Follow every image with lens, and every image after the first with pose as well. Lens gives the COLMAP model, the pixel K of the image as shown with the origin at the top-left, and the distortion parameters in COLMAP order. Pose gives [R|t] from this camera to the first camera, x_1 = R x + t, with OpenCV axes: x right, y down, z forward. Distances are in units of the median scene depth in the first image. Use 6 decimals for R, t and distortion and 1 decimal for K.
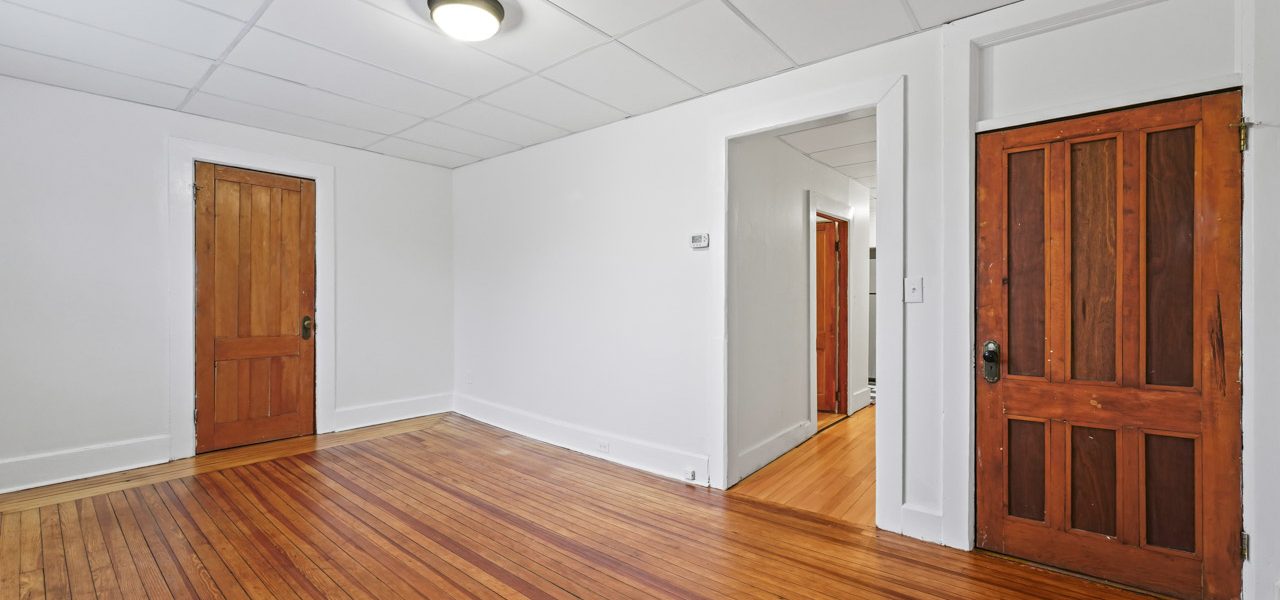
lens RADIAL K [[511.4, 0, 637.8], [0, 511.4, 297.4], [0, 0, 1]] dist [-0.000214, 0.000233]
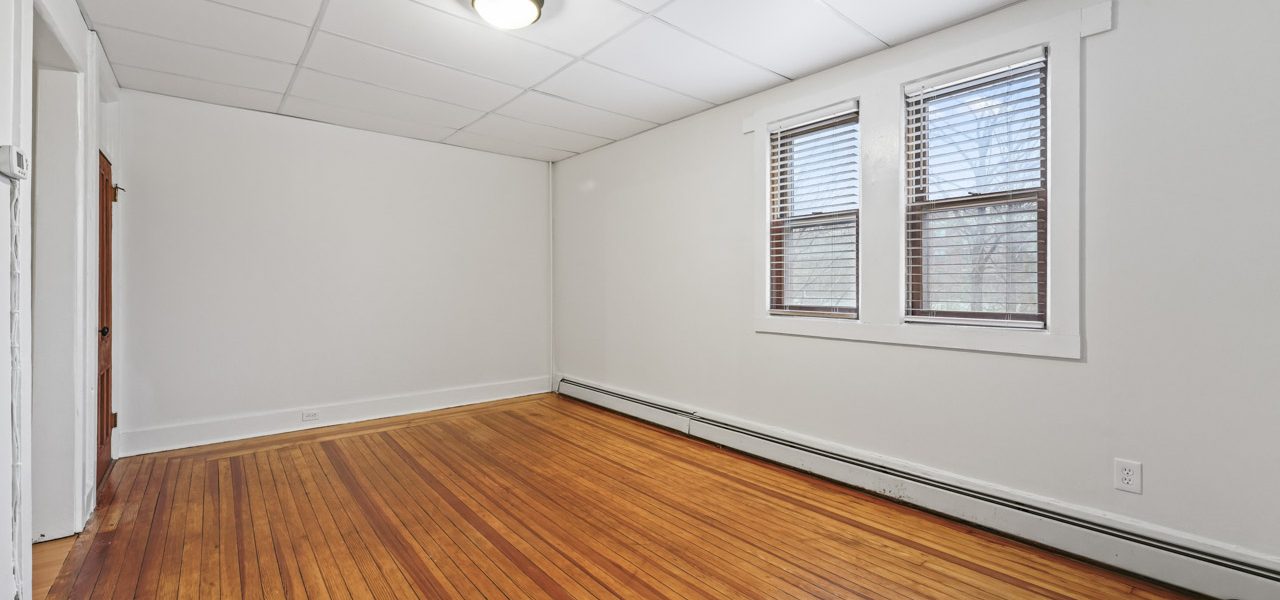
lens RADIAL K [[511.4, 0, 641.5], [0, 511.4, 287.4], [0, 0, 1]] dist [-0.000214, 0.000233]
pose [[-0.983873, -0.002907, 0.178846, -0.551391], [-0.002320, 0.999991, 0.003492, 0.000607], [-0.178854, 0.003020, -0.983871, 1.379621]]
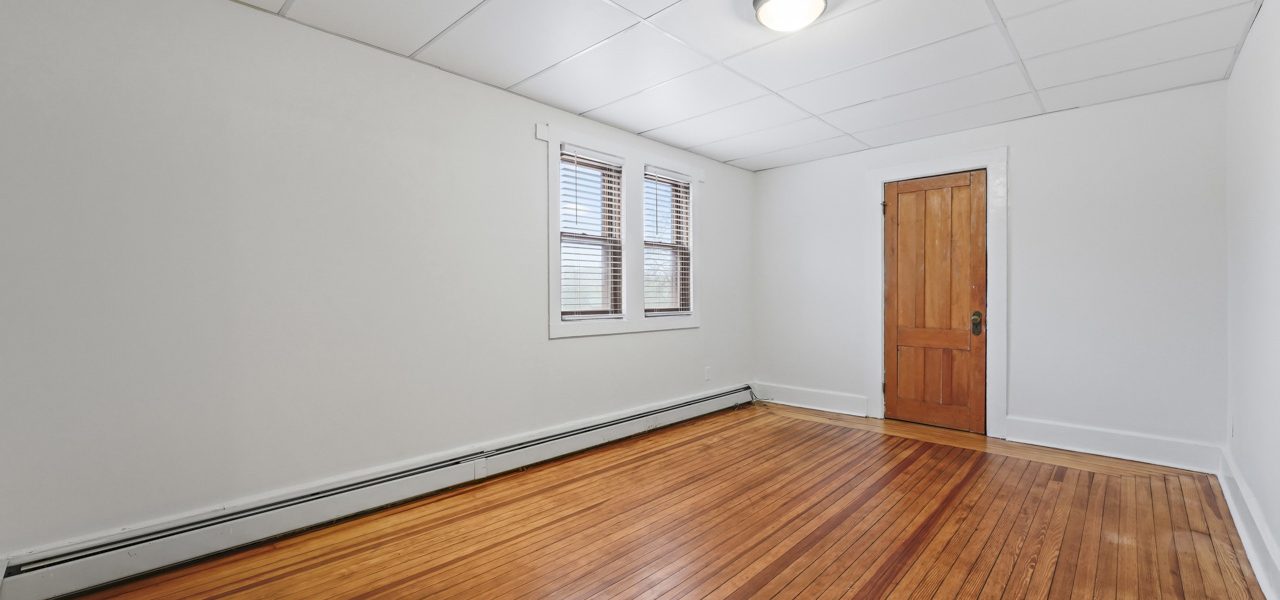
lens RADIAL K [[511.4, 0, 635.3], [0, 511.4, 304.5], [0, 0, 1]] dist [-0.000214, 0.000233]
pose [[-0.077633, 0.020263, -0.996776, 0.481154], [0.003802, 0.999792, 0.020028, 0.001970], [0.996975, -0.002235, -0.077694, 0.551161]]
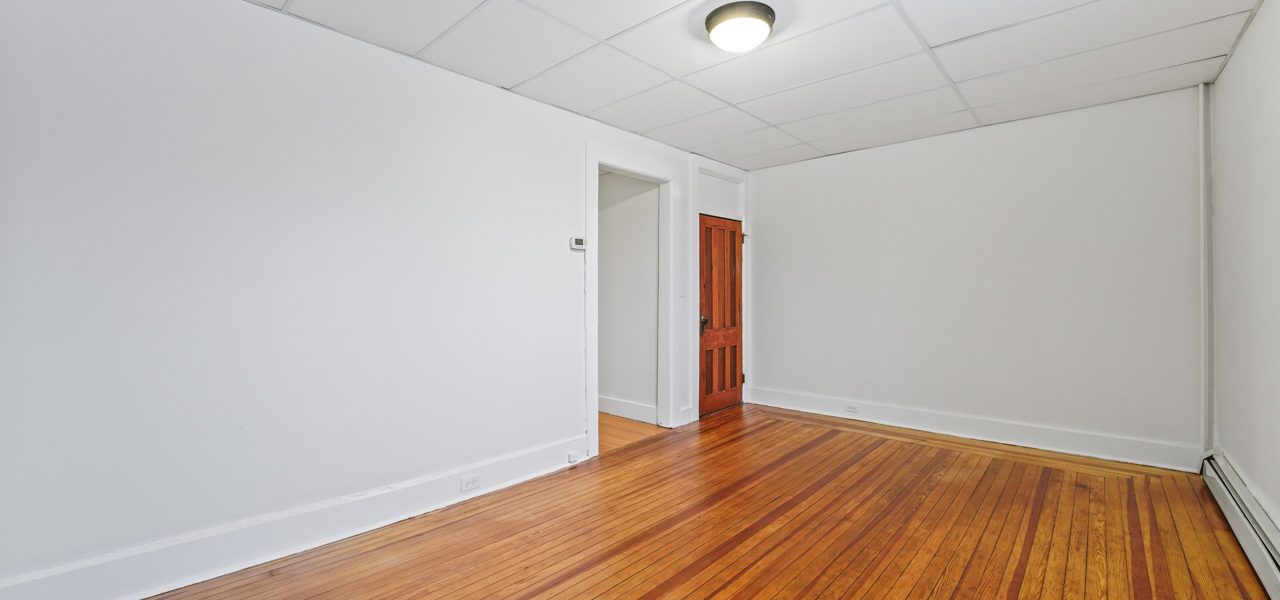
lens RADIAL K [[511.4, 0, 636.9], [0, 511.4, 293.0], [0, 0, 1]] dist [-0.000214, 0.000233]
pose [[0.047486, 0.000263, 0.998872, -0.995545], [0.002566, 0.999997, -0.000386, -0.002717], [-0.998869, 0.002582, 0.047485, 0.826926]]
